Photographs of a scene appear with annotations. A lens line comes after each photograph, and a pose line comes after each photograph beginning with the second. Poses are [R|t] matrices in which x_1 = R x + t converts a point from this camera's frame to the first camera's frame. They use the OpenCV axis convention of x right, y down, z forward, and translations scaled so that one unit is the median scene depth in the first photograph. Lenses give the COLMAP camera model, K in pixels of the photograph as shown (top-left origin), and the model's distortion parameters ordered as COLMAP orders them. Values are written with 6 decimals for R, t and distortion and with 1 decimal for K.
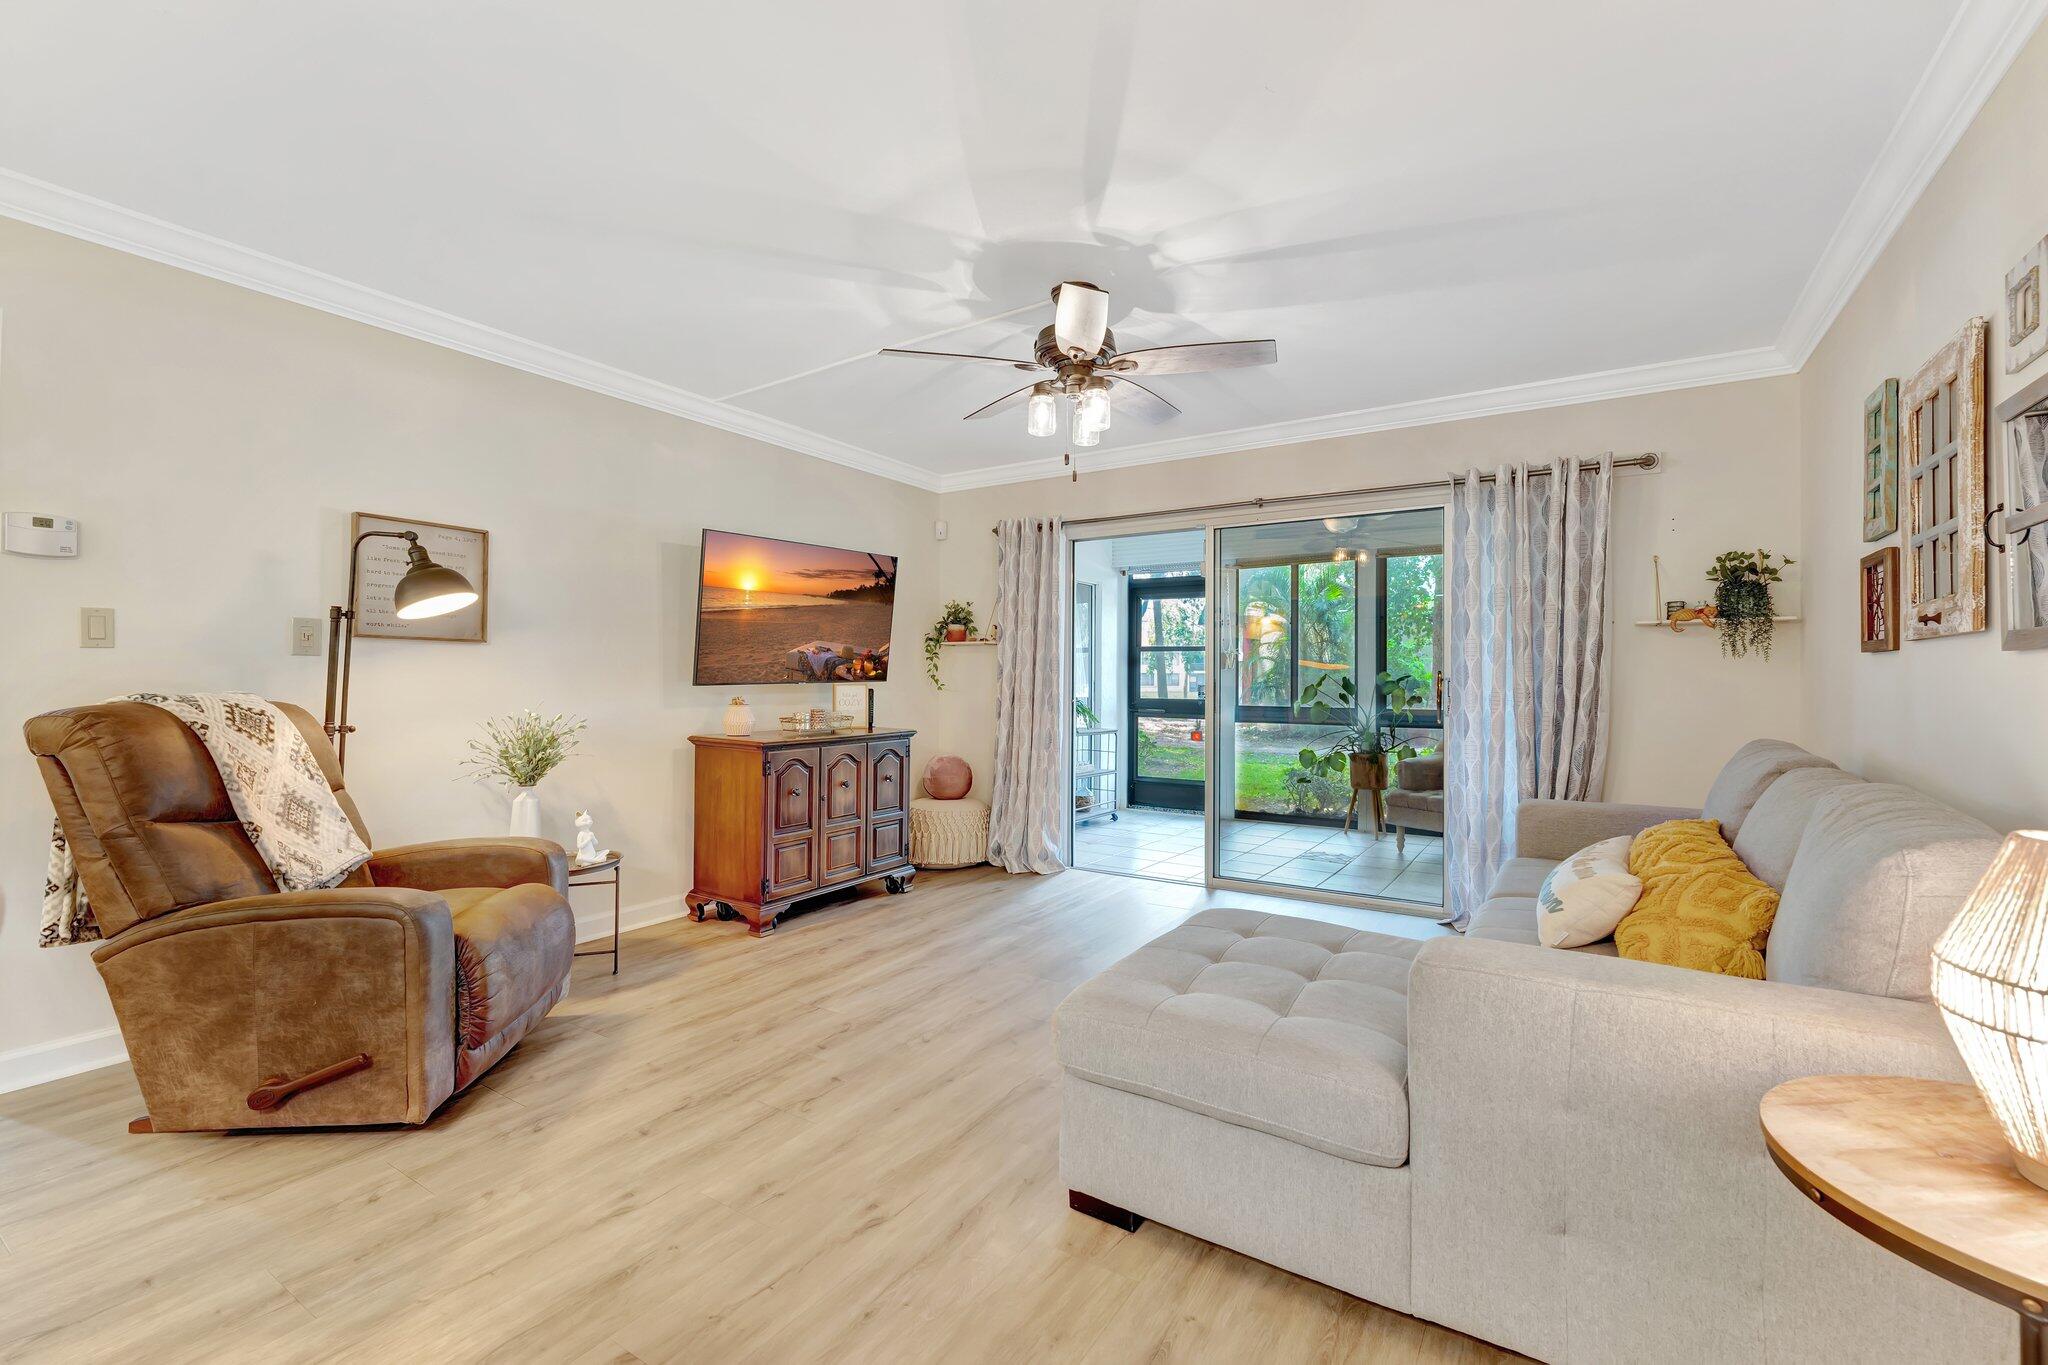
lens RADIAL K [[879.5, 0, 1020.4], [0, 879.5, 673.8], [0, 0, 1]] dist [-0.004722, 0.000075]
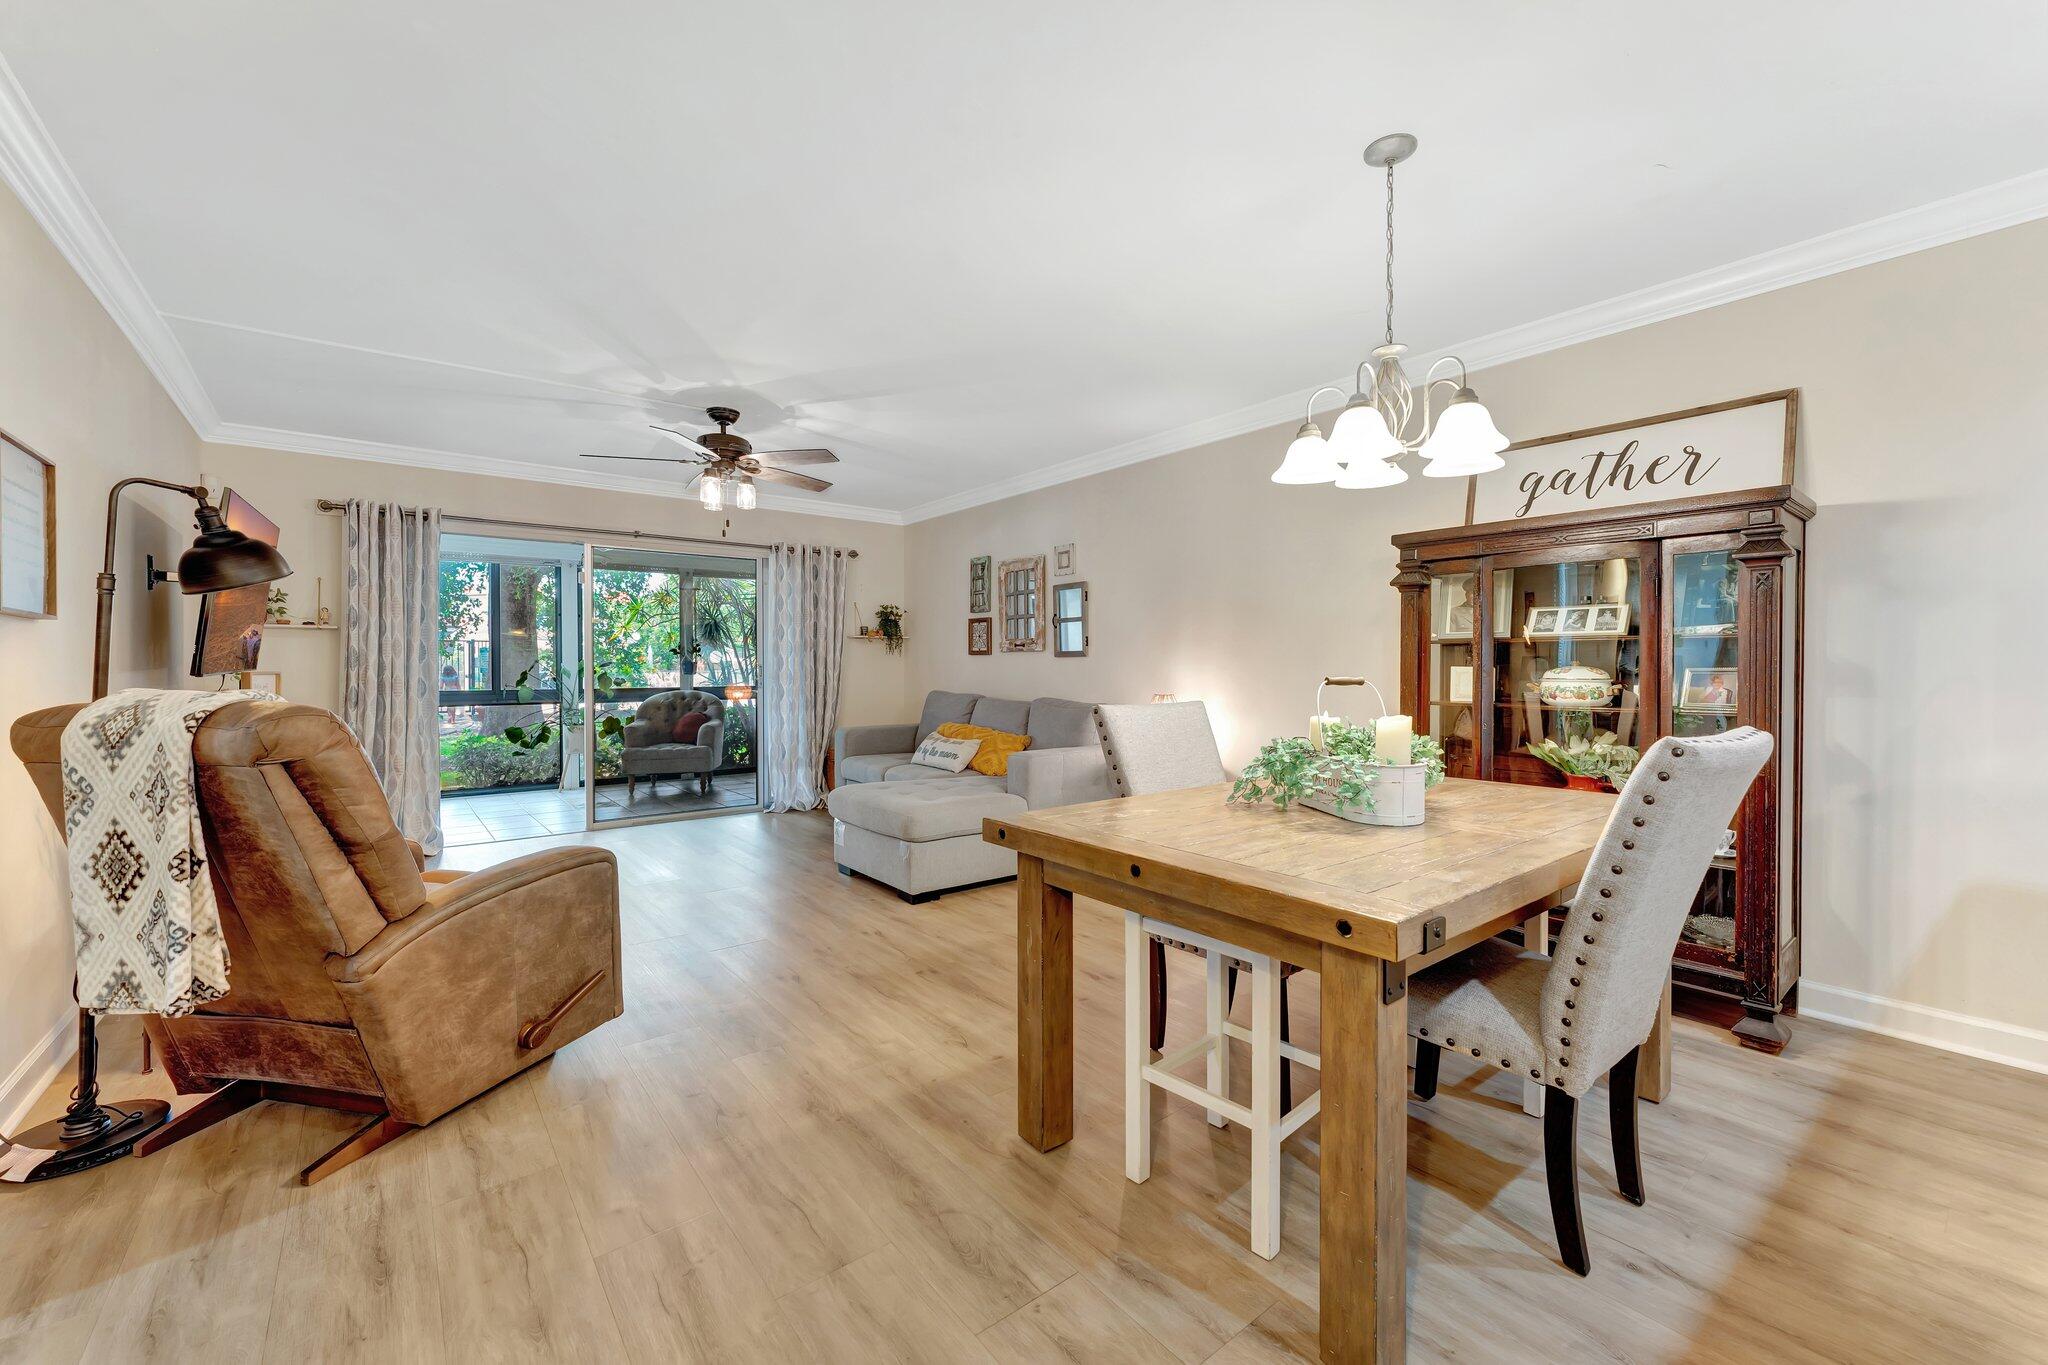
lens RADIAL K [[833.7, 0, 1032.4], [0, 833.7, 673.0], [0, 0, 1]] dist [-0.002107, -0.001083]
pose [[0.316871, -0.012041, 0.948392, -1.299470], [-0.007194, 0.999860, 0.015098, -0.009583], [-0.948441, -0.011607, 0.316740, 0.035245]]
